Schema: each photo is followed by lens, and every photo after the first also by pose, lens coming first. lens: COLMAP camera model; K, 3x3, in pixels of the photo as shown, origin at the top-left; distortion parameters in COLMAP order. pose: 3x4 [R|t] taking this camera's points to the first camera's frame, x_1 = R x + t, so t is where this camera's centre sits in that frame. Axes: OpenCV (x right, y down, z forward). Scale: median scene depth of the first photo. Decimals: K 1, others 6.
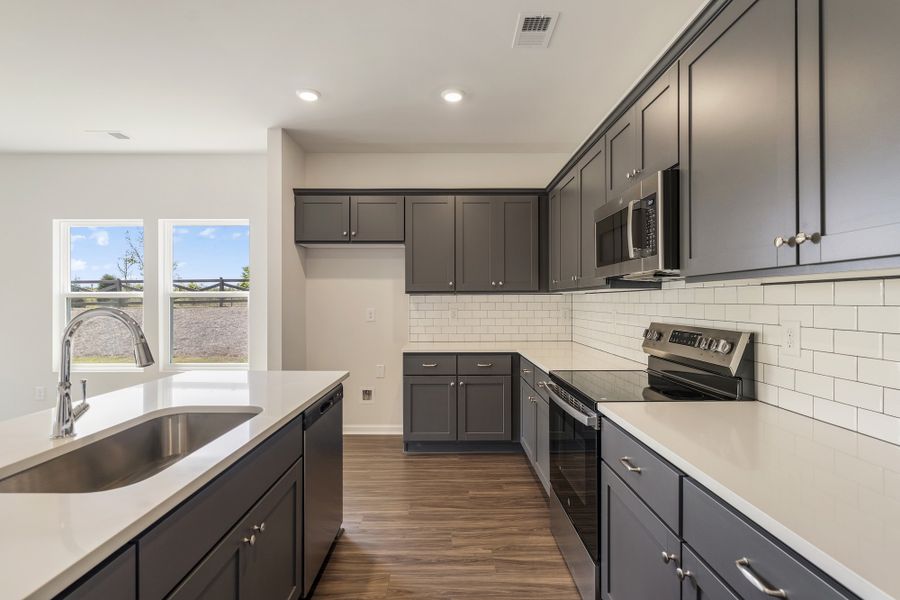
lens RADIAL K [[420.8, 0, 442.7], [0, 420.8, 299.0], [0, 0, 1]] dist [-0.005943, -0.000511]
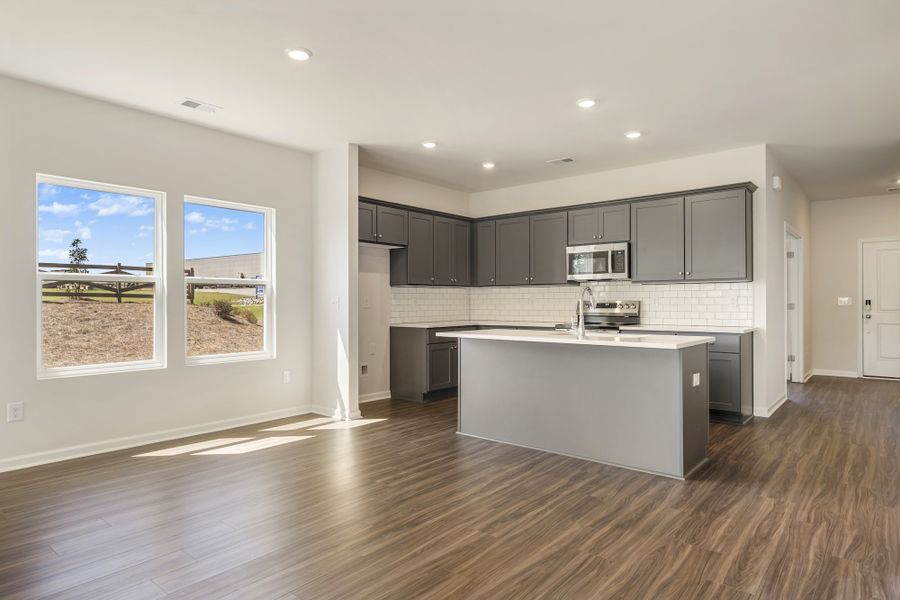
lens RADIAL K [[531.8, 0, 441.4], [0, 531.8, 301.6], [0, 0, 1]] dist [0.004860, 0.000276]
pose [[0.654102, -0.000919, 0.756406, -1.398659], [-0.002052, 0.999993, 0.002990, 0.035924], [-0.756404, -0.003508, 0.654096, -0.180714]]
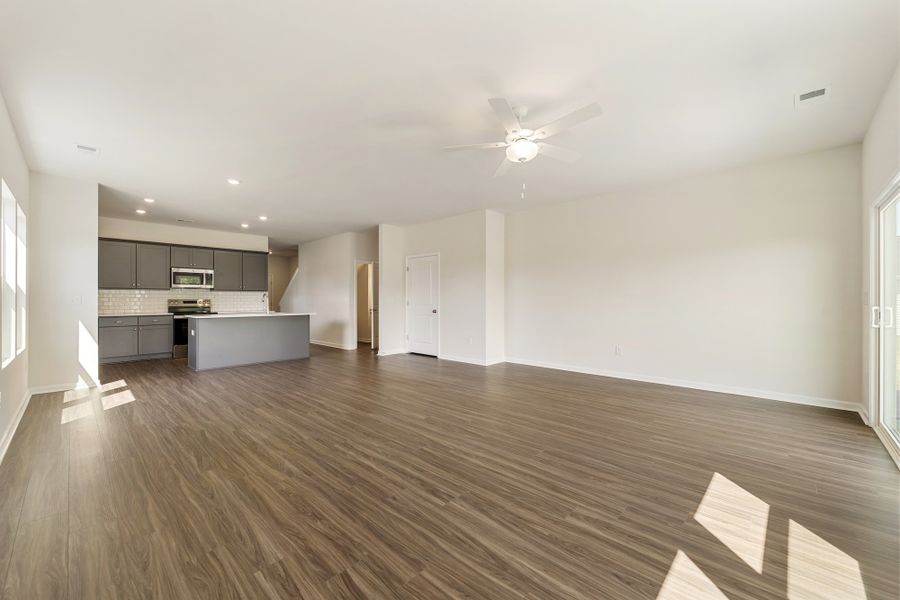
lens RADIAL K [[363.6, 0, 453.0], [0, 363.6, 300.3], [0, 0, 1]] dist [-0.007348, 0.000537]
pose [[-0.722084, 0.001539, 0.691804, -2.388778], [-0.001397, 0.999992, -0.003684, 0.048747], [-0.691804, -0.003626, -0.722076, 1.069190]]
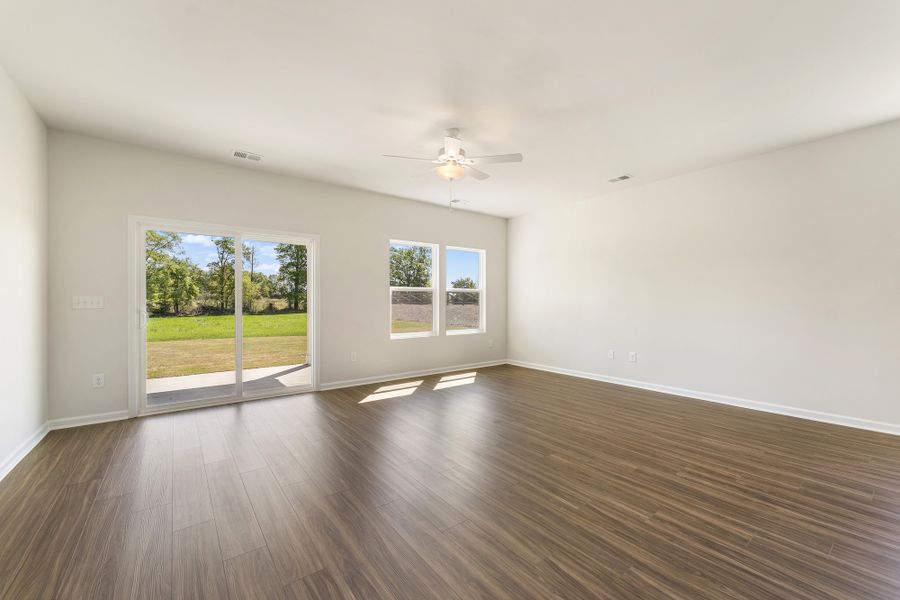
lens RADIAL K [[363.6, 0, 445.0], [0, 363.6, 301.8], [0, 0, 1]] dist [-0.007348, 0.000537]
pose [[0.585216, 0.000494, -0.810877, -1.111843], [0.005405, 0.999975, 0.004510, 0.037080], [0.810859, -0.007022, 0.585199, -0.268055]]
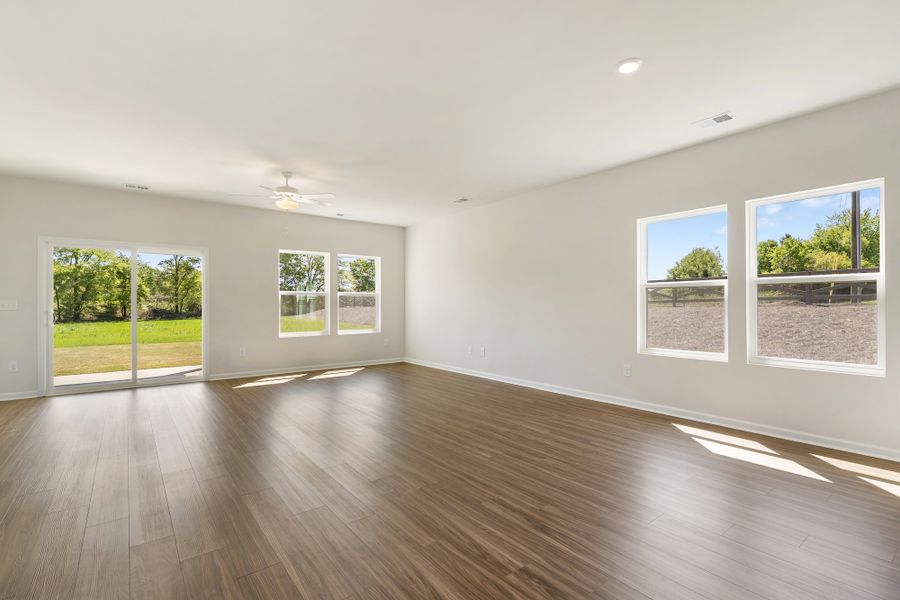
lens RADIAL K [[420.8, 0, 448.8], [0, 420.8, 301.9], [0, 0, 1]] dist [-0.005943, -0.000511]
pose [[0.595012, -0.004451, -0.803704, -0.380602], [0.006205, 0.999980, -0.000944, 0.037471], [0.803693, -0.004425, 0.595028, -0.102826]]
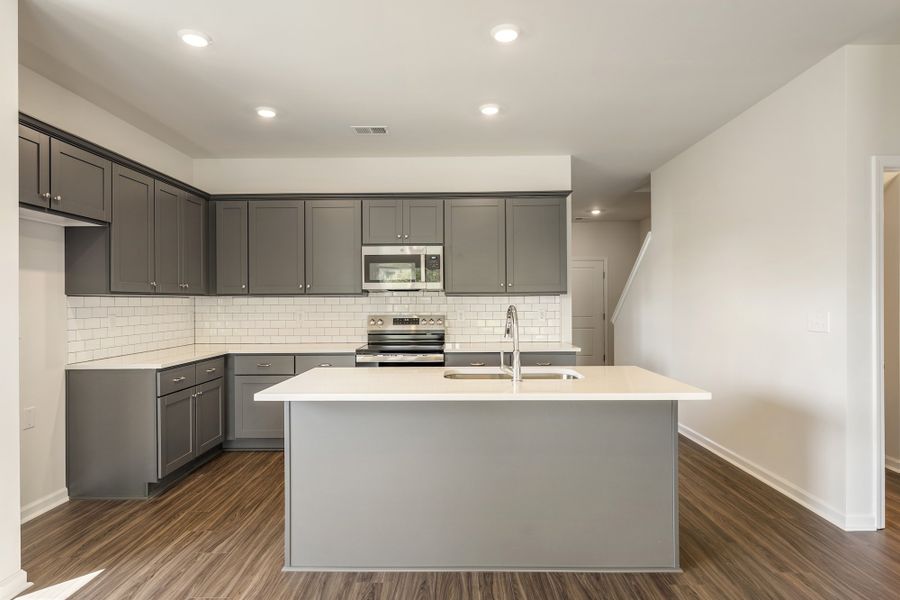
lens RADIAL K [[489.8, 0, 447.8], [0, 489.8, 303.4], [0, 0, 1]] dist [0.004623, -0.000068]
pose [[0.016835, -0.001913, 0.999856, -1.025718], [0.001088, 0.999998, 0.001895, 0.001655], [-0.999858, 0.001056, 0.016837, 0.437104]]
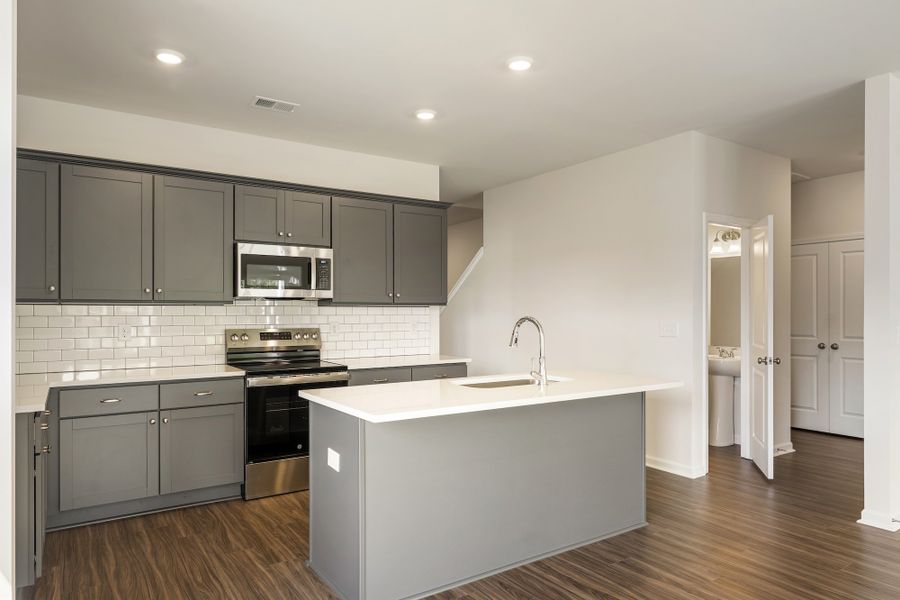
lens RADIAL K [[584.5, 0, 449.7], [0, 584.5, 308.1], [0, 0, 1]] dist [0.007018, -0.002801]
pose [[-0.559120, 0.007653, 0.829051, -1.008378], [-0.002763, 0.999935, -0.011094, 0.003406], [-0.829082, -0.008493, -0.559063, 0.995718]]
